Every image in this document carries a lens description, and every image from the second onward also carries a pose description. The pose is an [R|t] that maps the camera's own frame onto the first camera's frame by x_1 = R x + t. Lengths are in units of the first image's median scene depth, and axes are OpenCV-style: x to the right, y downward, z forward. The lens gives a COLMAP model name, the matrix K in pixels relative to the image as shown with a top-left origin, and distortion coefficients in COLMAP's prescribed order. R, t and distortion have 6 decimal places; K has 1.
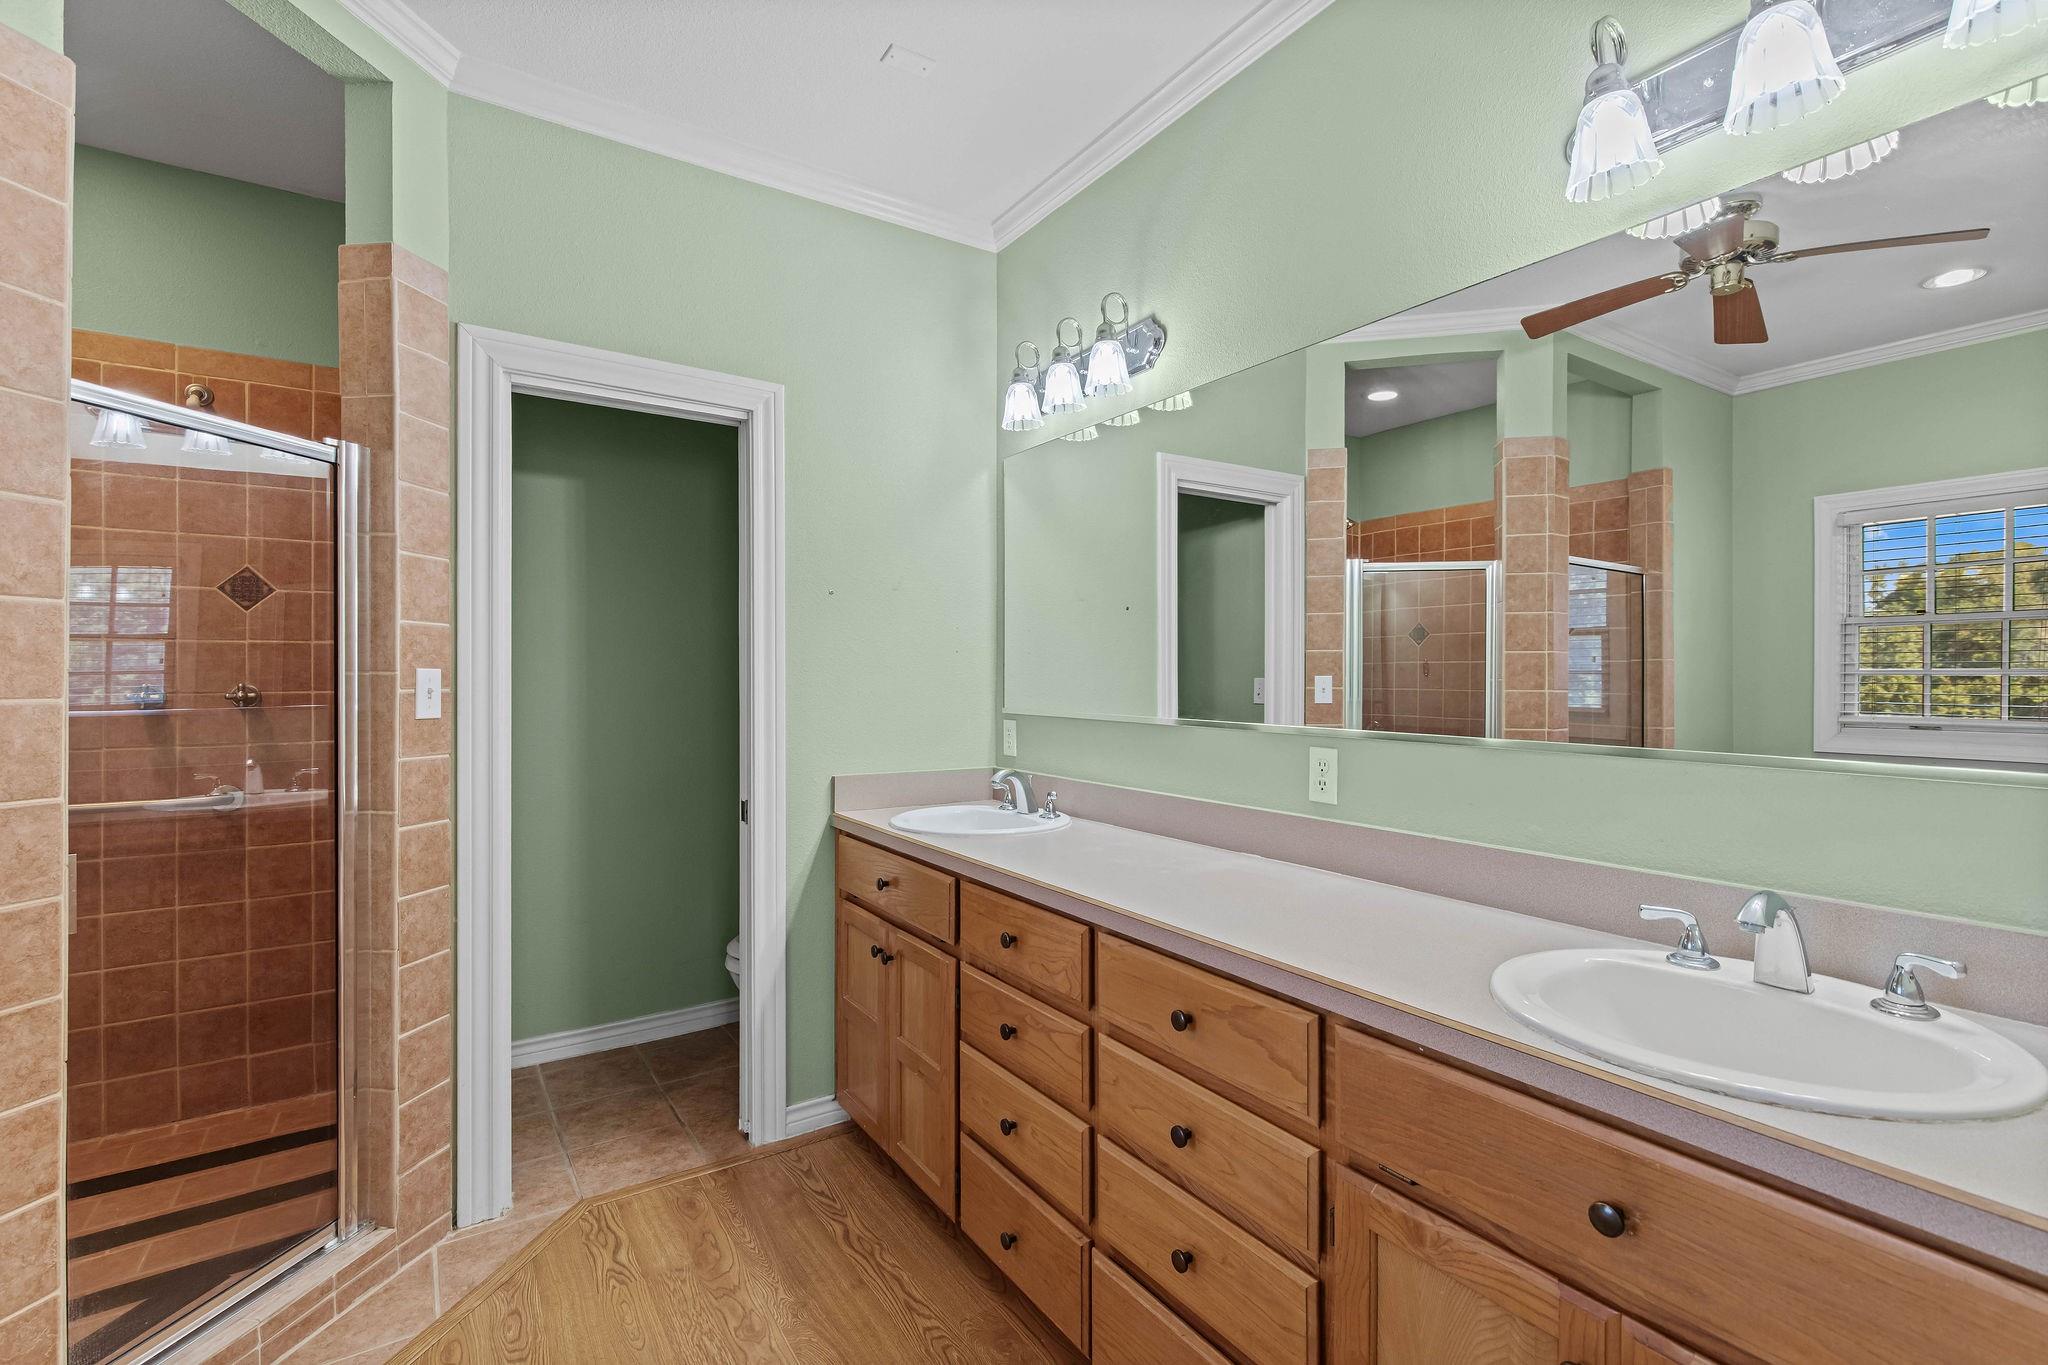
lens RADIAL K [[916.6, 0, 1031.6], [0, 916.6, 675.2], [0, 0, 1]] dist [0.000403, 0.000475]
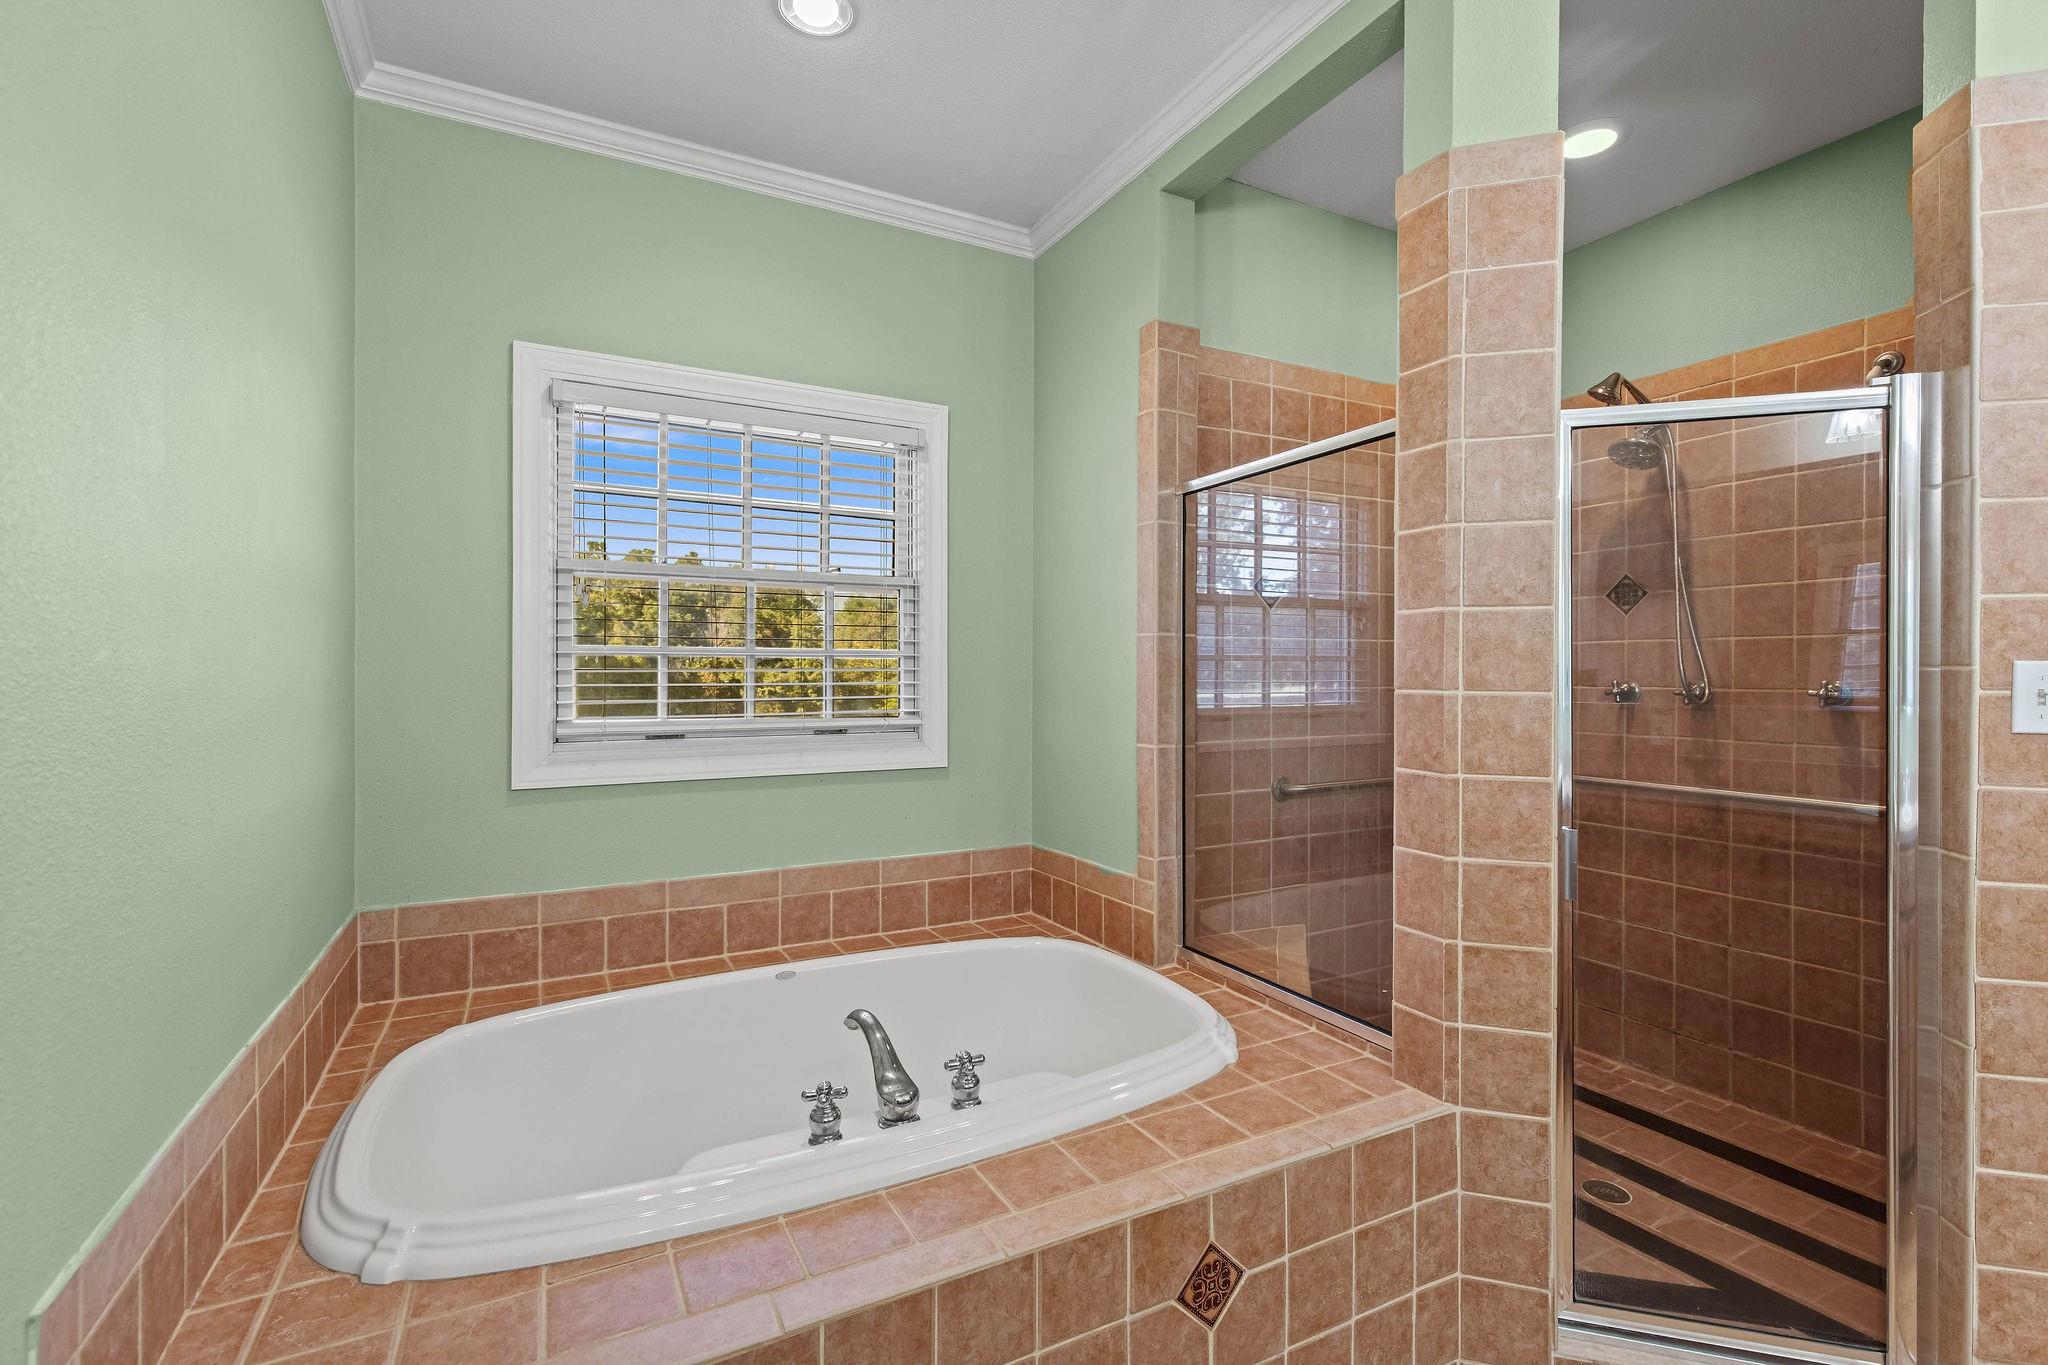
lens RADIAL K [[916.6, 0, 1032.4], [0, 916.6, 671.7], [0, 0, 1]] dist [0.000403, 0.000475]
pose [[-0.095054, -0.001113, -0.995472, 0.105663], [0.002042, 0.999997, -0.001313, 0.000216], [0.995470, -0.002158, -0.095051, 0.323383]]
